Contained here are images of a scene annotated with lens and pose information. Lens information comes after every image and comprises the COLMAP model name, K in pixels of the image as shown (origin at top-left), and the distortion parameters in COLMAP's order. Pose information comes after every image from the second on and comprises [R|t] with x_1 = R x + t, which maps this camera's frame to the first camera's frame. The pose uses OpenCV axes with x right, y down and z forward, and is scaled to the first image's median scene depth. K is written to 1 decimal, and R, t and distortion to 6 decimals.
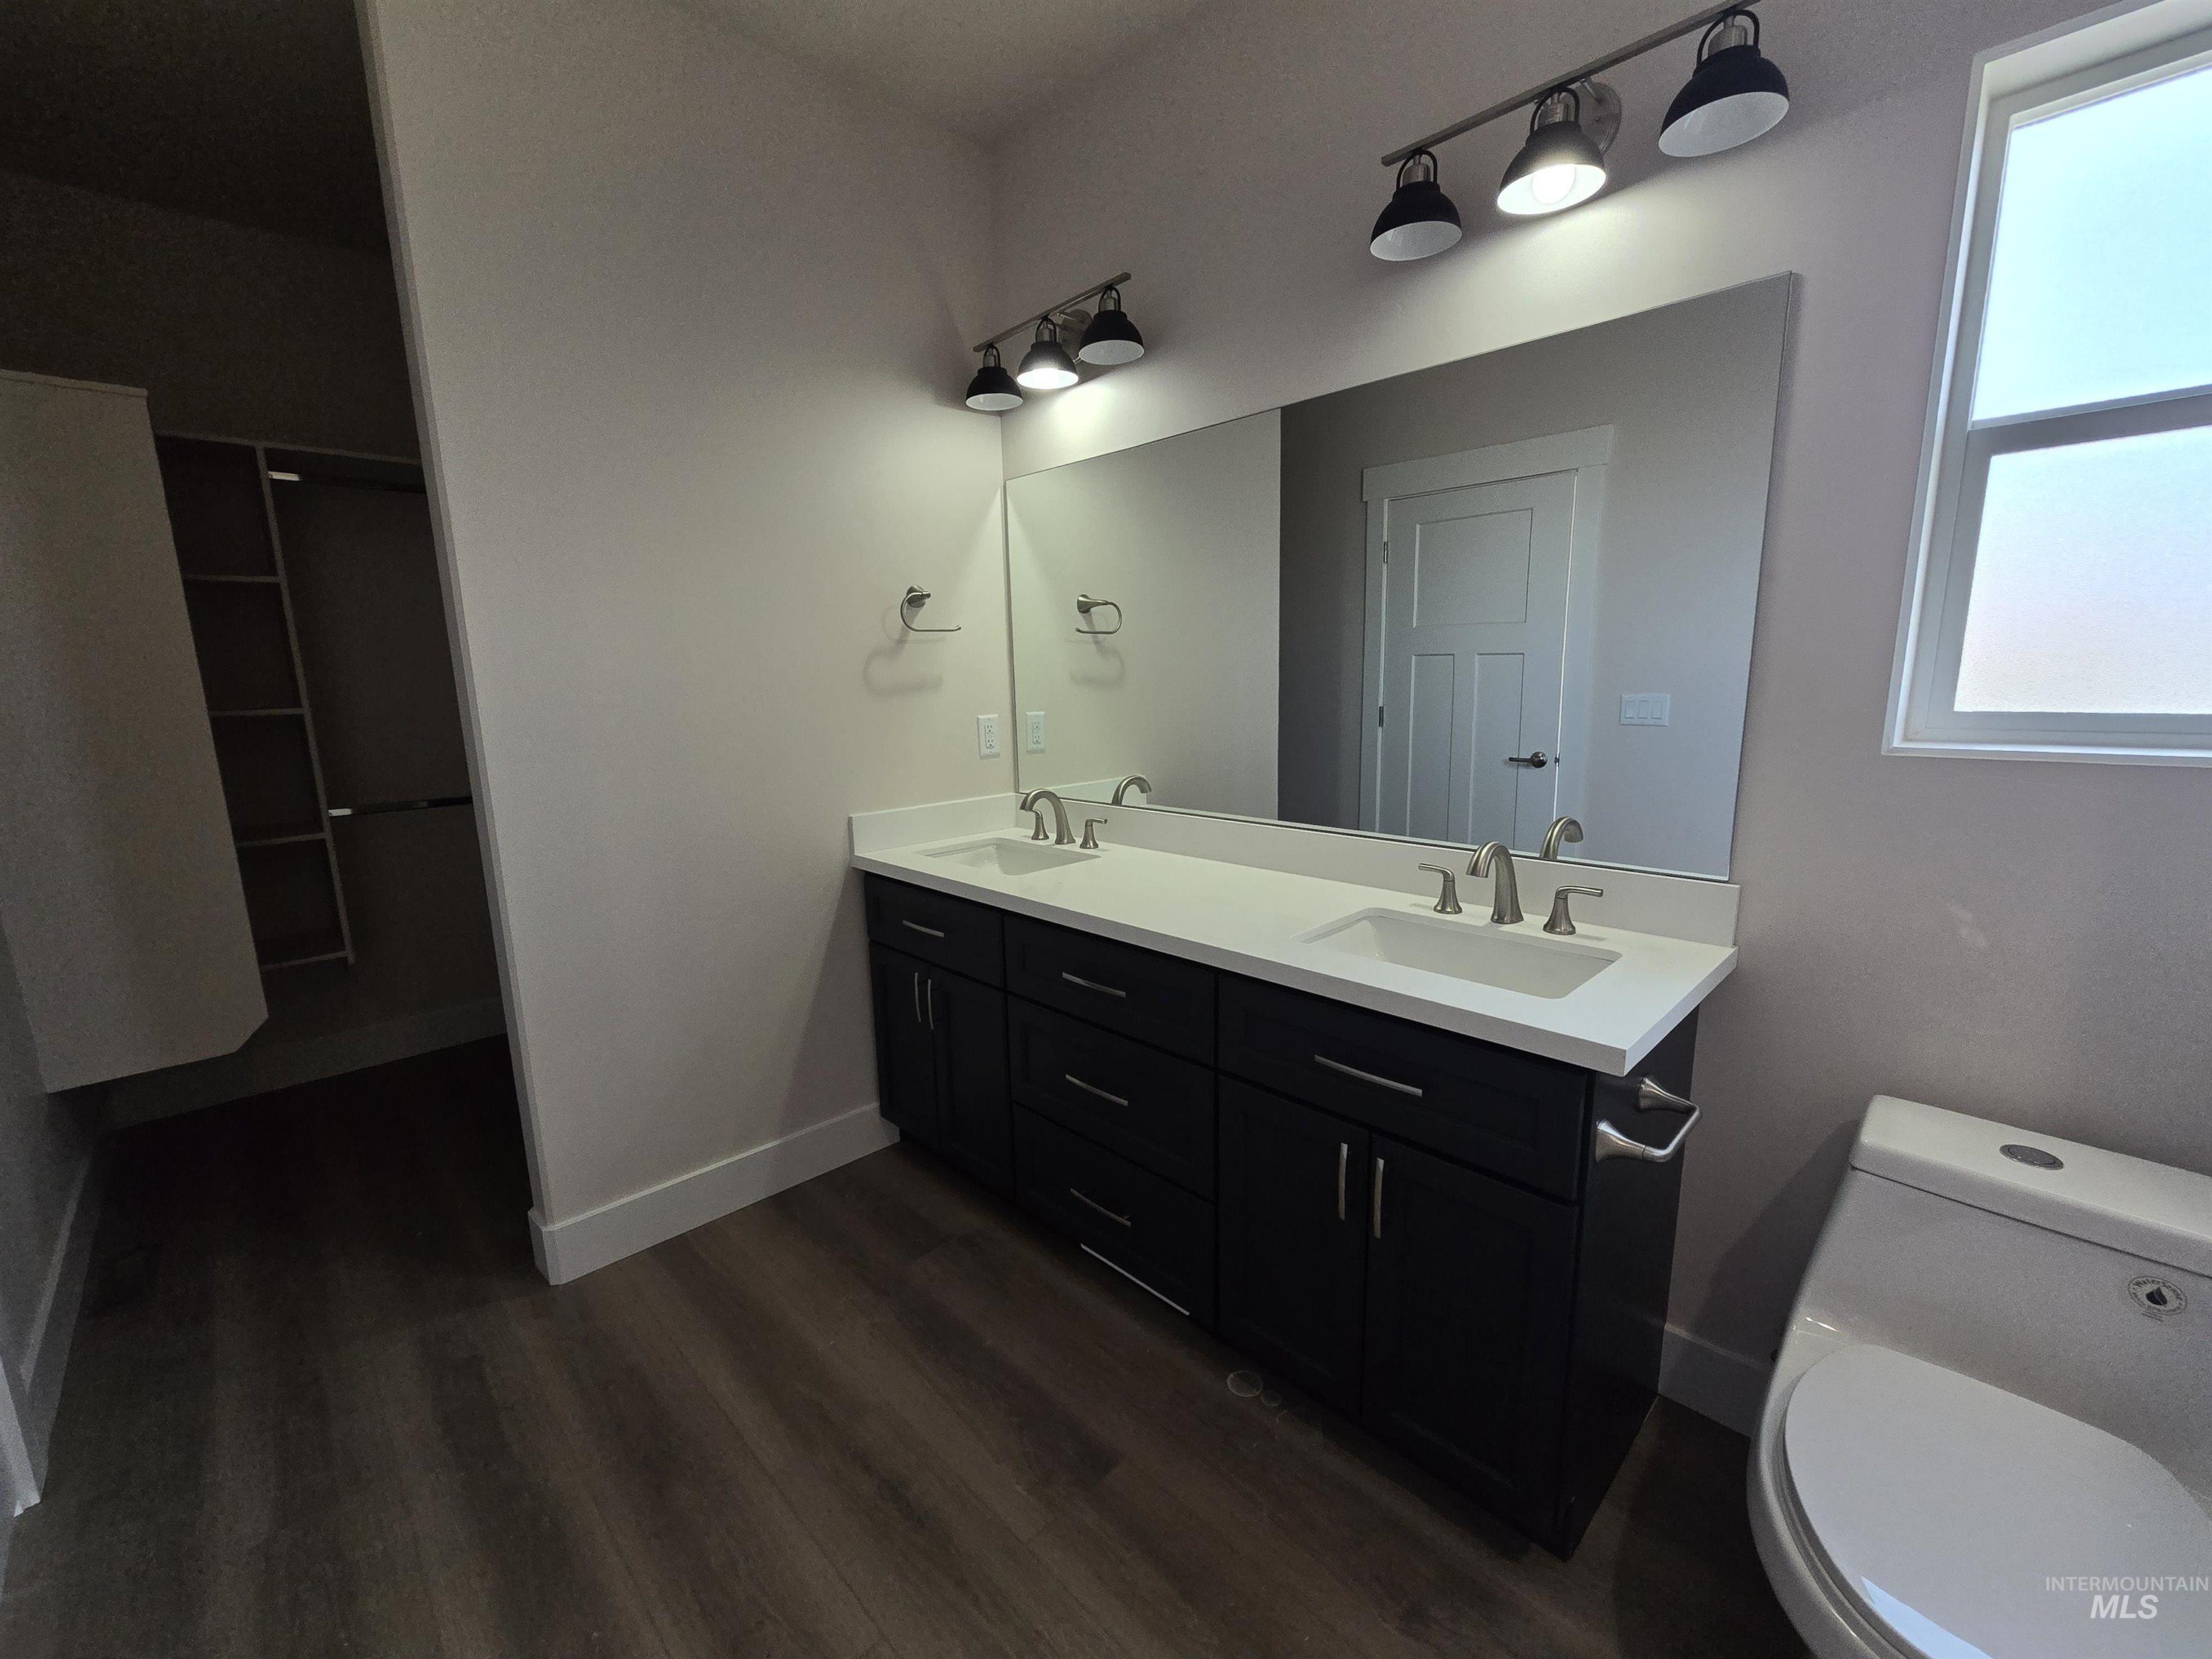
lens RADIAL K [[907.4, 0, 1102.8], [0, 907.4, 838.6], [0, 0, 1]] dist [-0.001734, -0.000179]
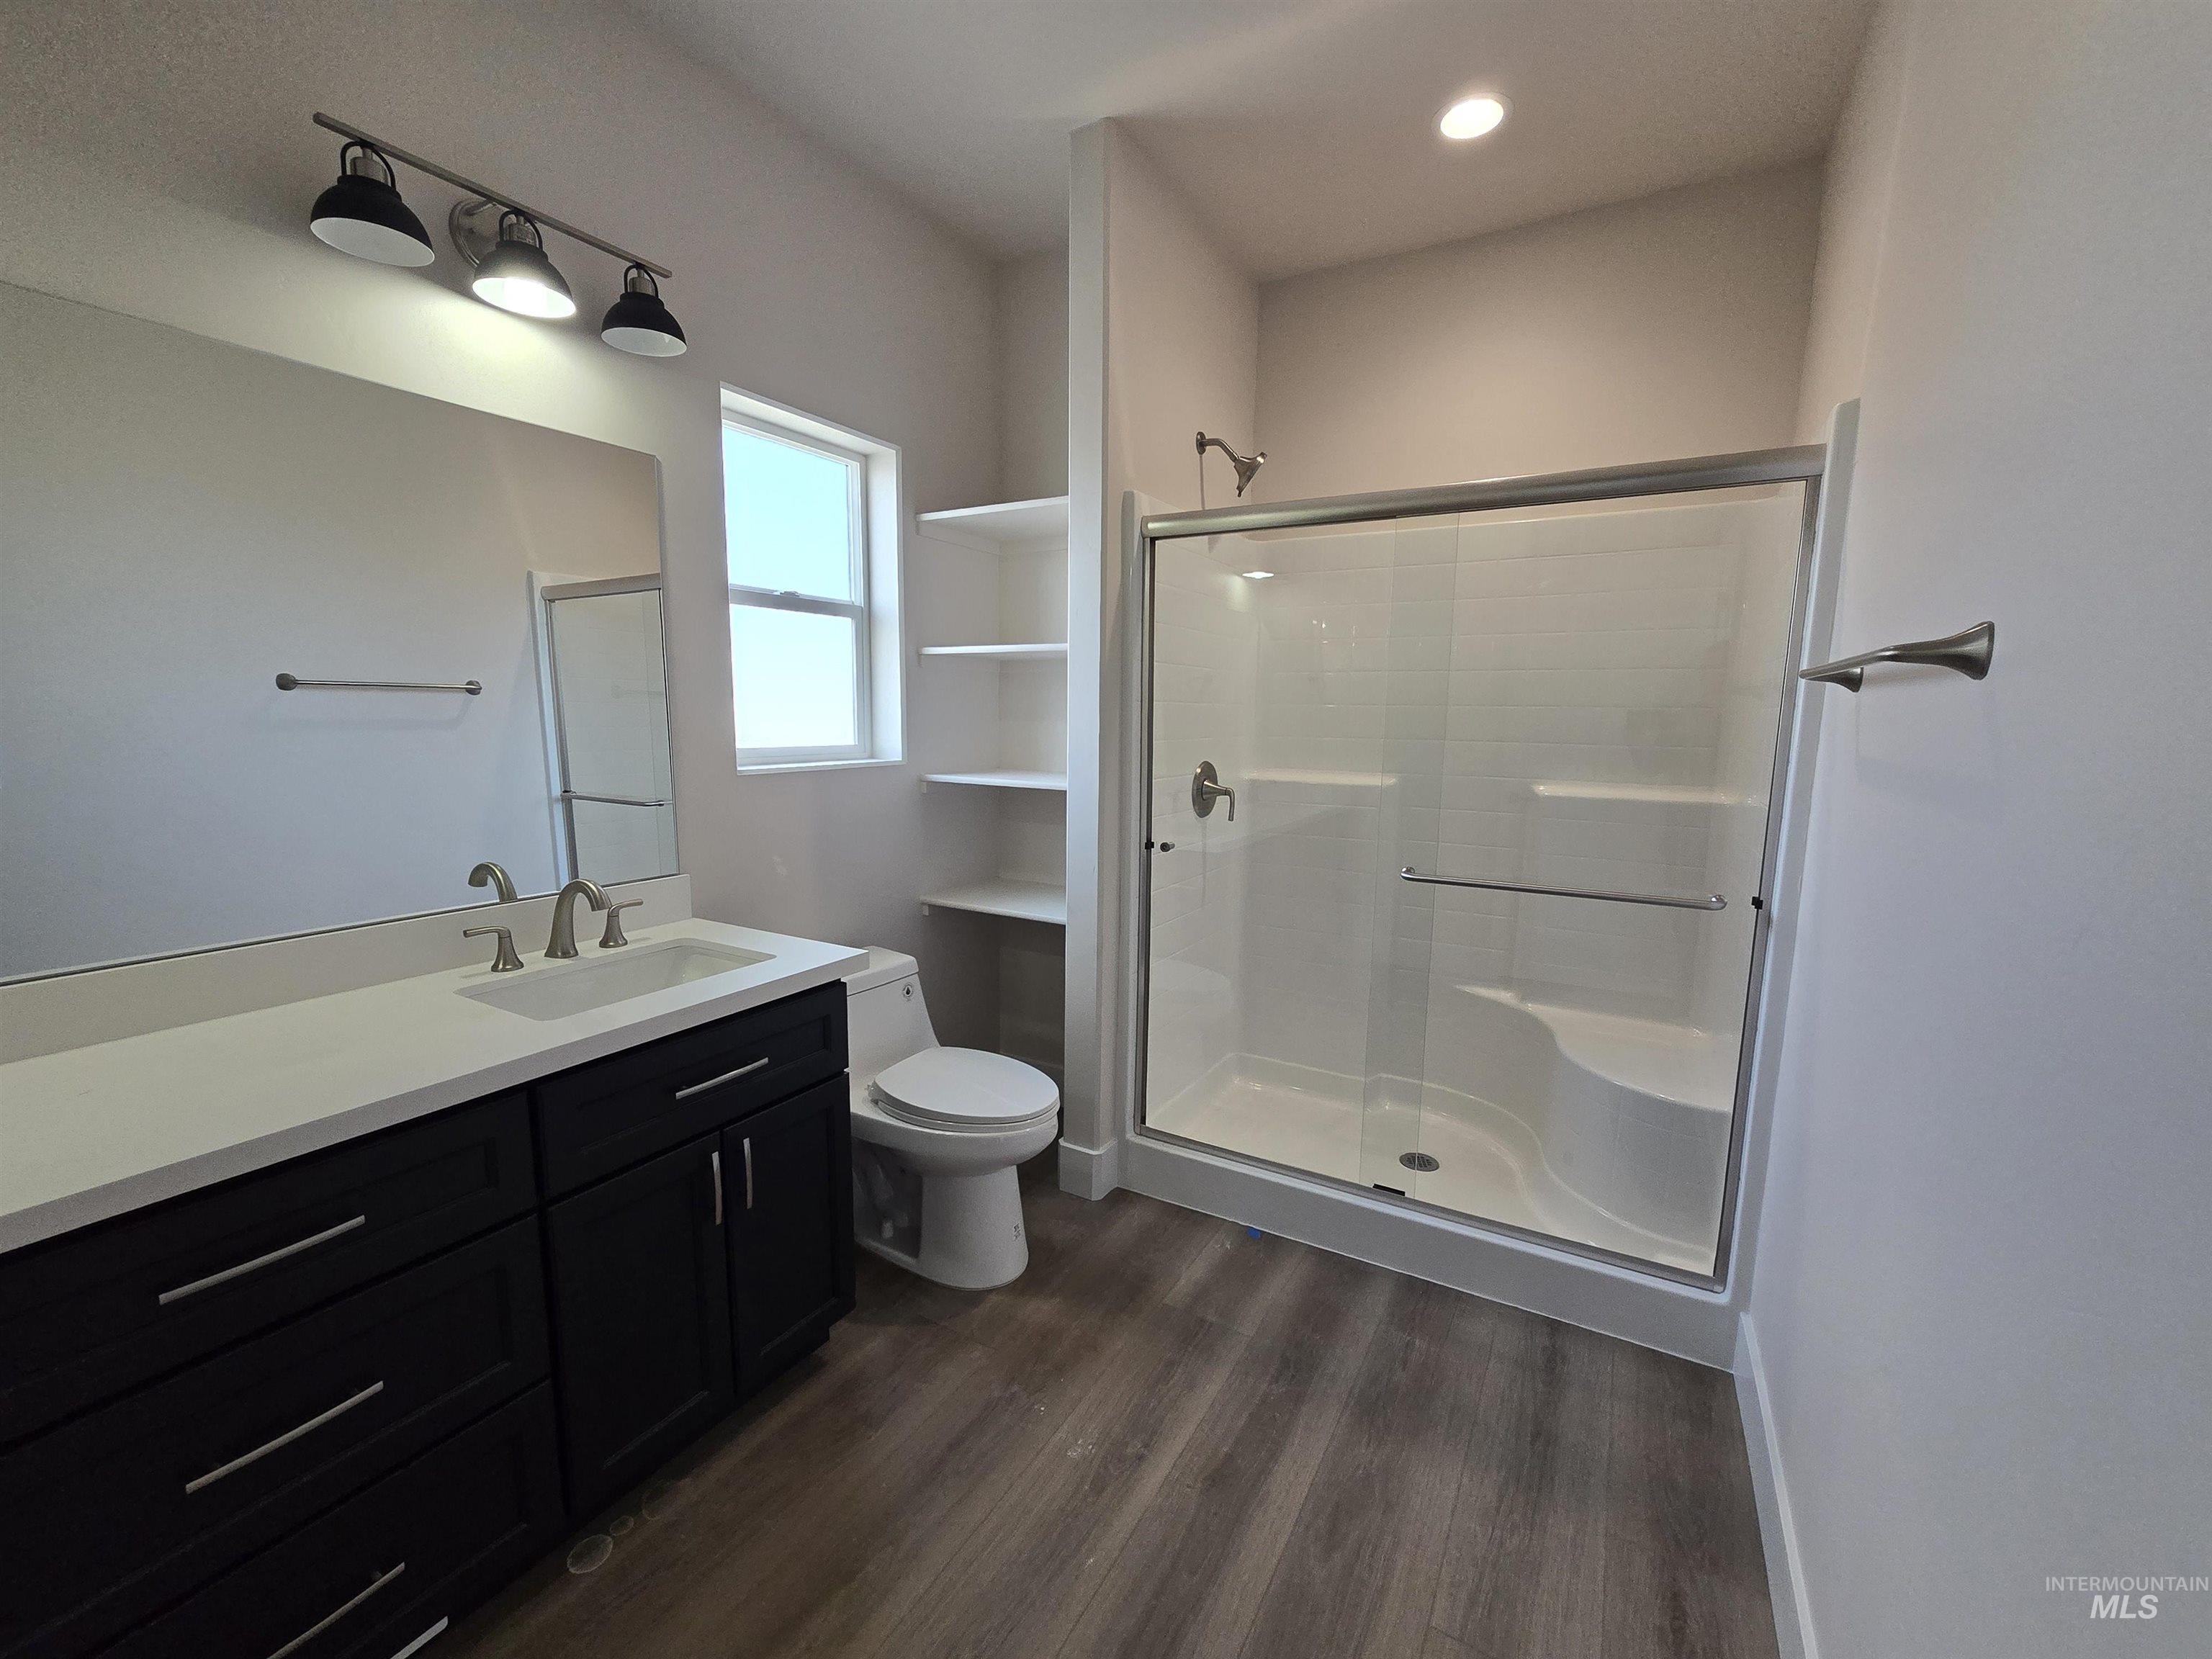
lens RADIAL K [[907.4, 0, 1102.8], [0, 907.4, 838.6], [0, 0, 1]] dist [-0.001734, -0.000179]
pose [[-0.275778, -0.110796, 0.954814, -0.846914], [0.169233, 0.972222, 0.161696, -0.124847], [-0.946206, 0.206178, -0.249367, 0.743153]]
